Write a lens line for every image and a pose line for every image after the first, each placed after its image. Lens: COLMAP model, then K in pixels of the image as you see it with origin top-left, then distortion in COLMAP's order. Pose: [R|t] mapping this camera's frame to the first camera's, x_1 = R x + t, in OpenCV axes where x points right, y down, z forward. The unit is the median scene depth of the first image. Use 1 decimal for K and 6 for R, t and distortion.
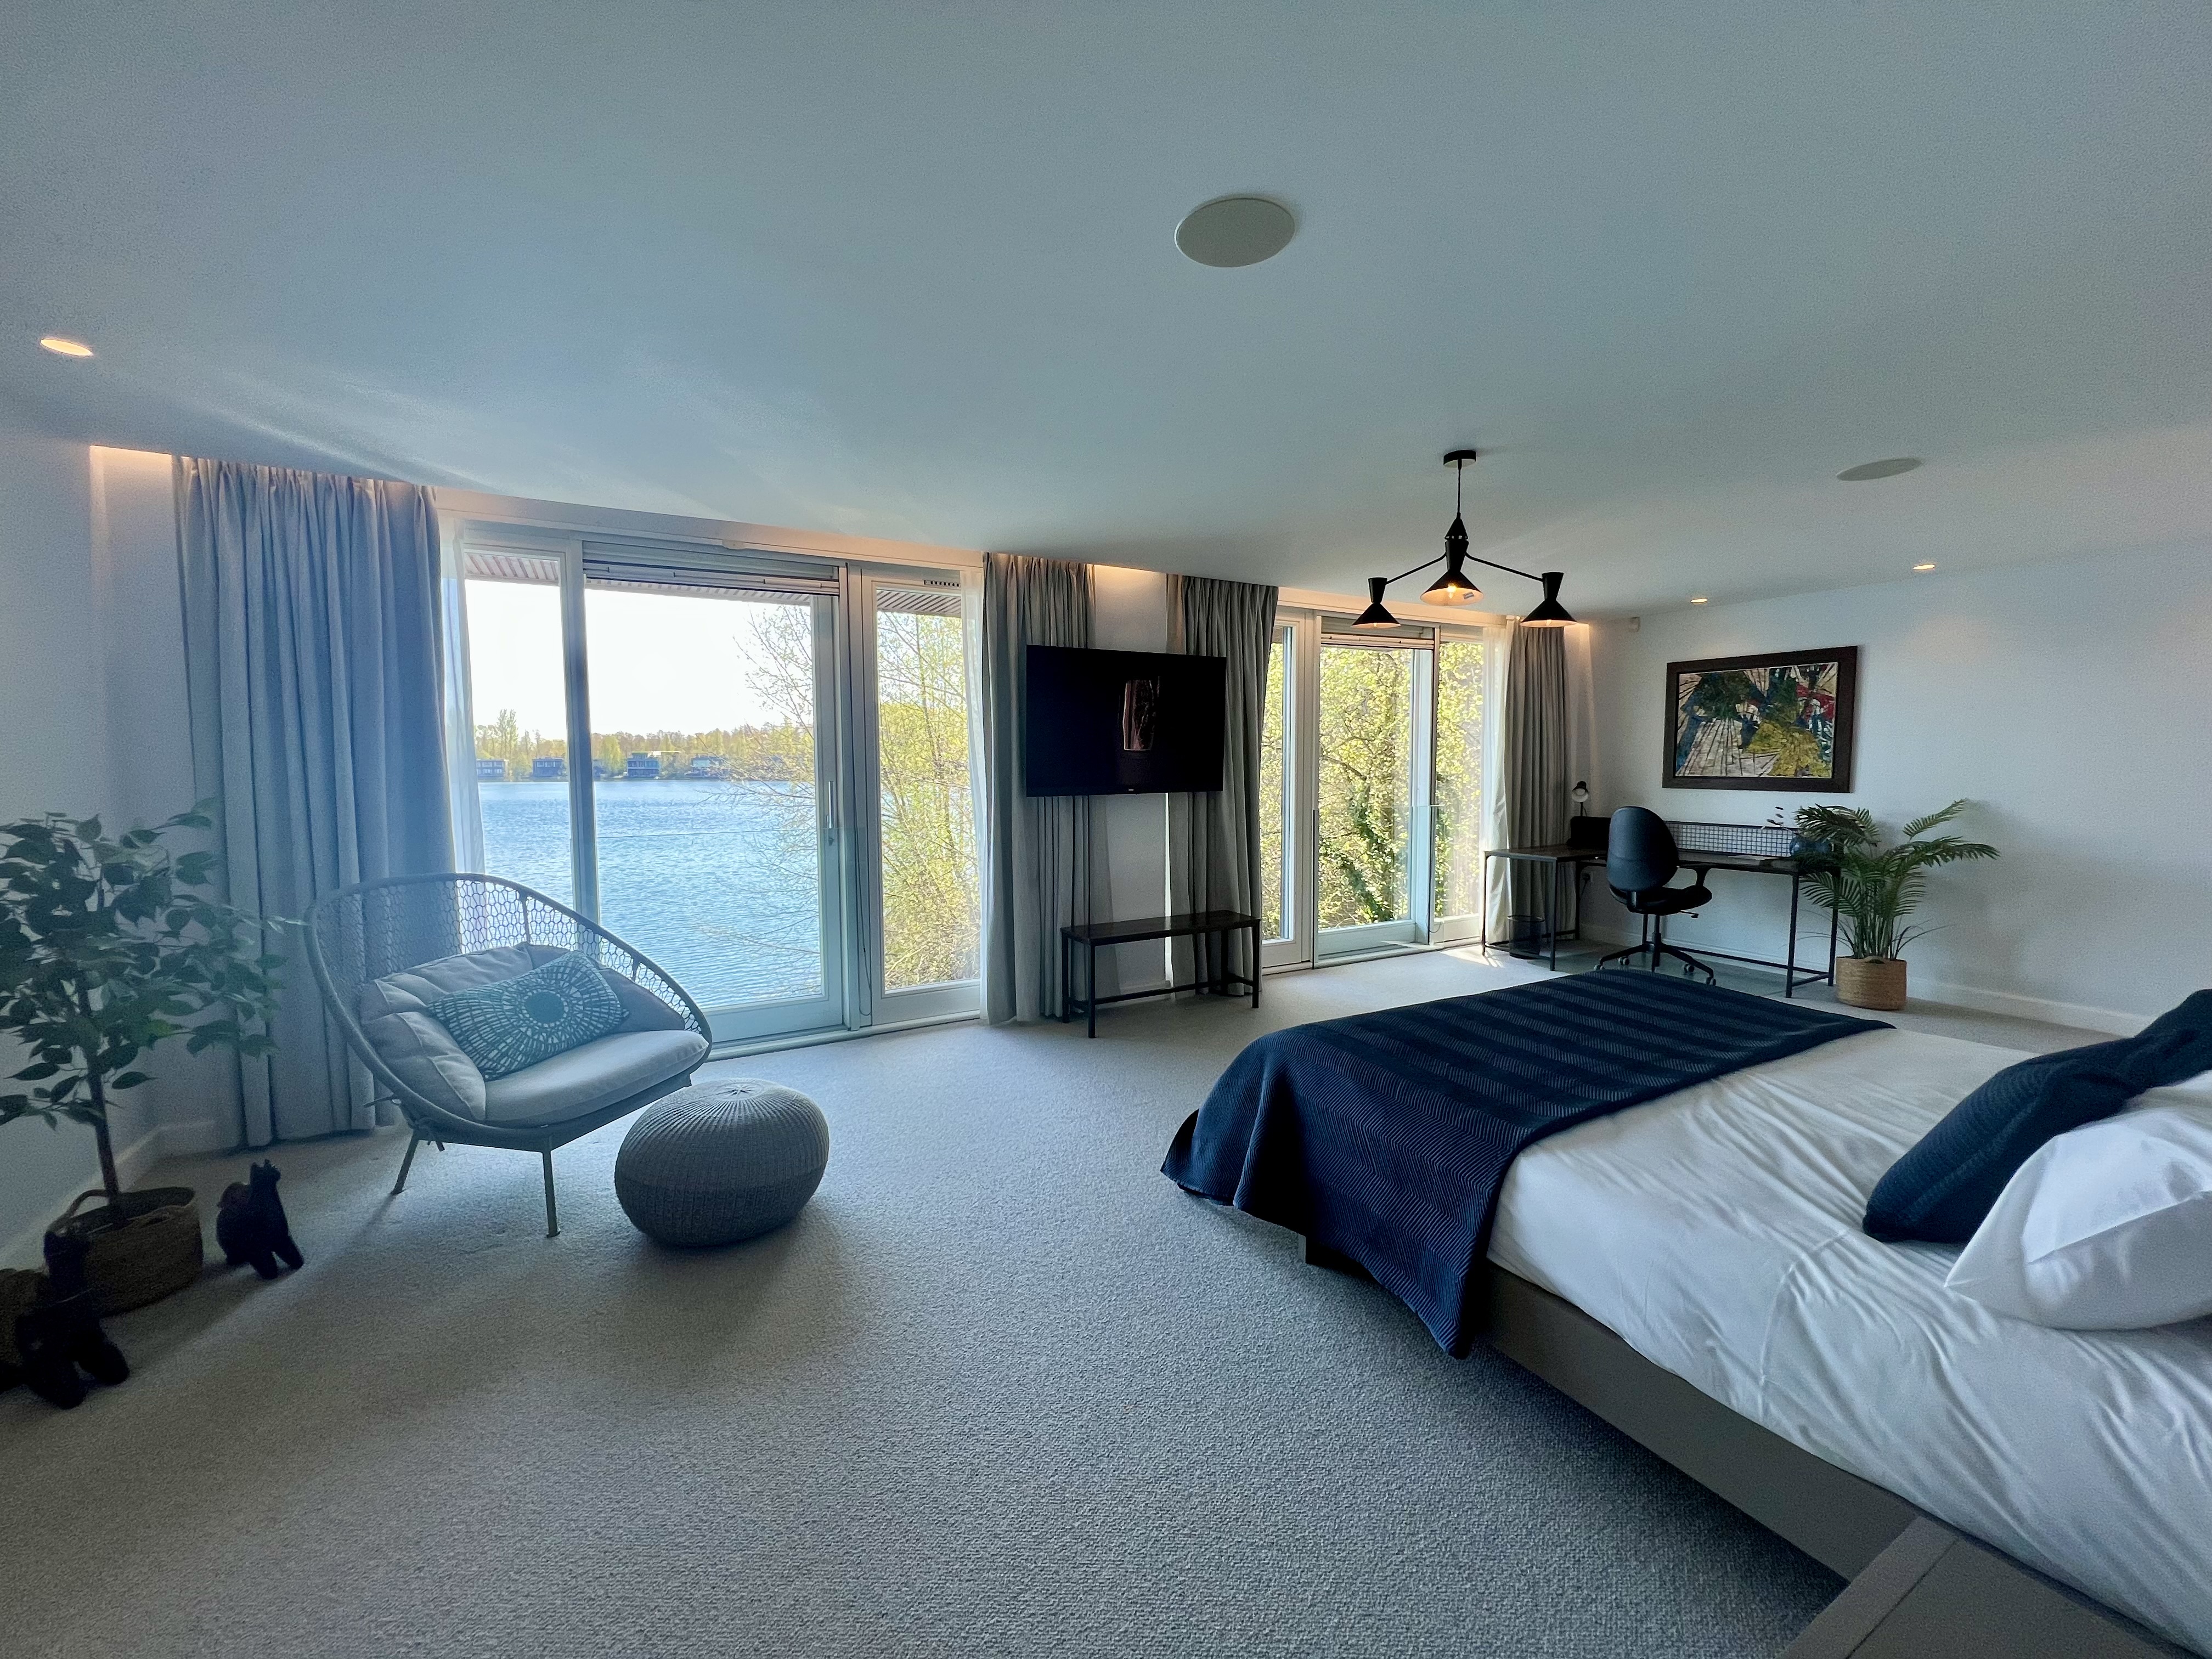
lens RADIAL K [[885.2, 0, 1108.5], [0, 885.2, 821.8], [0, 0, 1]] dist [-0.002556, -0.000044]
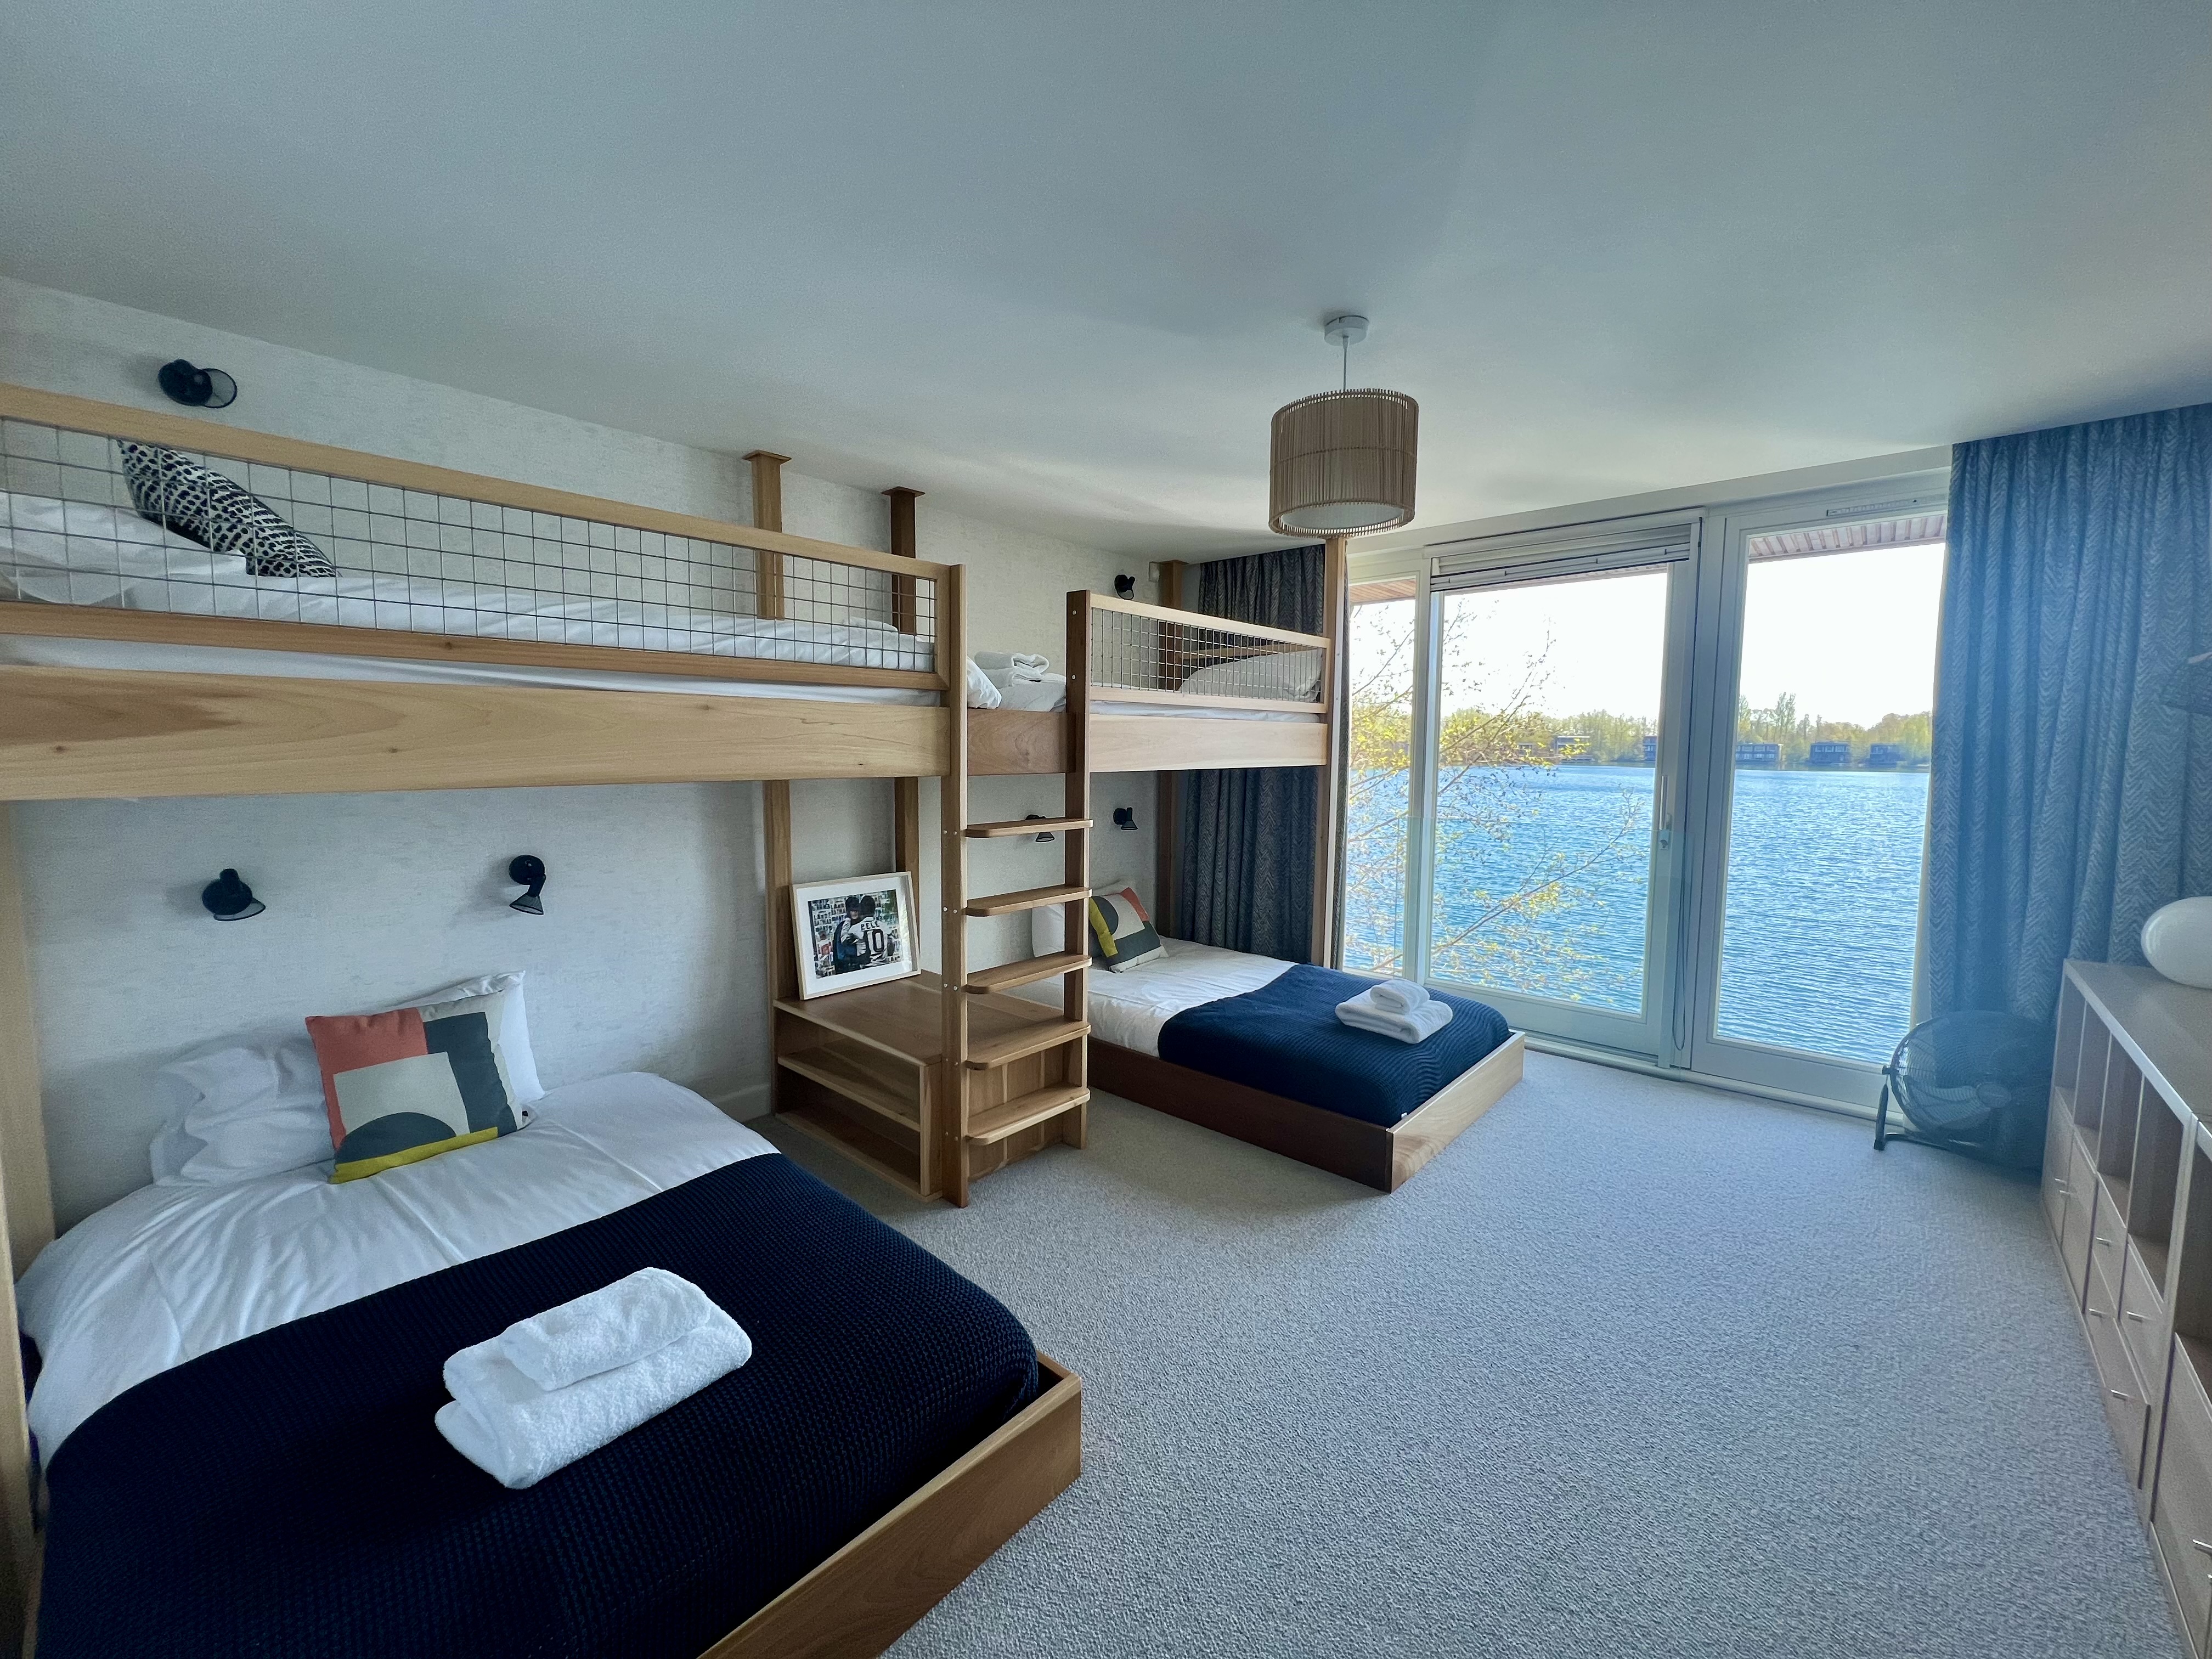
lens RADIAL K [[885.2, 0, 1108.5], [0, 885.2, 821.8], [0, 0, 1]] dist [-0.002556, -0.000044]
pose [[0.315355, 0.083938, -0.945254, 0.322551], [-0.067311, 0.995550, 0.065948, -0.019444], [0.946584, 0.042829, 0.319601, 0.206072]]
